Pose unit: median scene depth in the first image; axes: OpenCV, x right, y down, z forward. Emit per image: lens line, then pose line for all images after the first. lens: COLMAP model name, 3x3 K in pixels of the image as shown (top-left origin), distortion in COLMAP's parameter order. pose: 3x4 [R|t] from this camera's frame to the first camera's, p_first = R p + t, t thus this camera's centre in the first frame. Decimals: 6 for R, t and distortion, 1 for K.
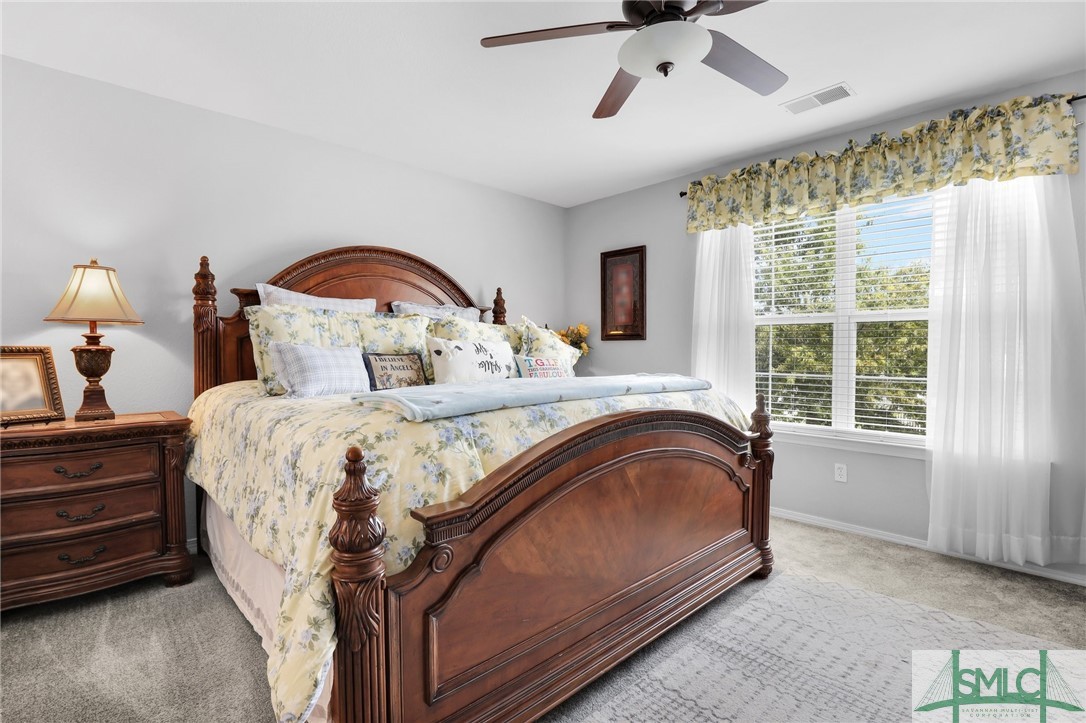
lens RADIAL K [[516.0, 0, 545.3], [0, 516.0, 357.2], [0, 0, 1]] dist [-0.030416, 0.000113]
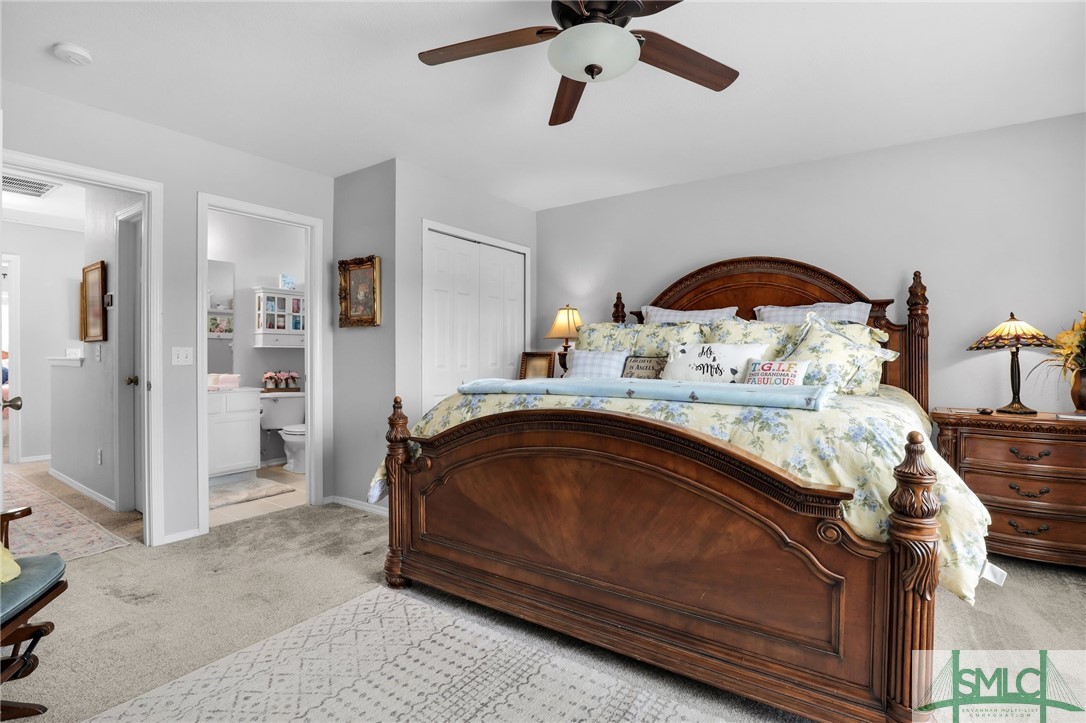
lens RADIAL K [[516.0, 0, 546.9], [0, 516.0, 359.2], [0, 0, 1]] dist [-0.030416, 0.000113]
pose [[0.203749, 0.004687, -0.979012, 0.796659], [-0.015203, 0.999883, 0.001623, 0.001641], [0.978905, 0.014553, 0.203796, 0.485714]]
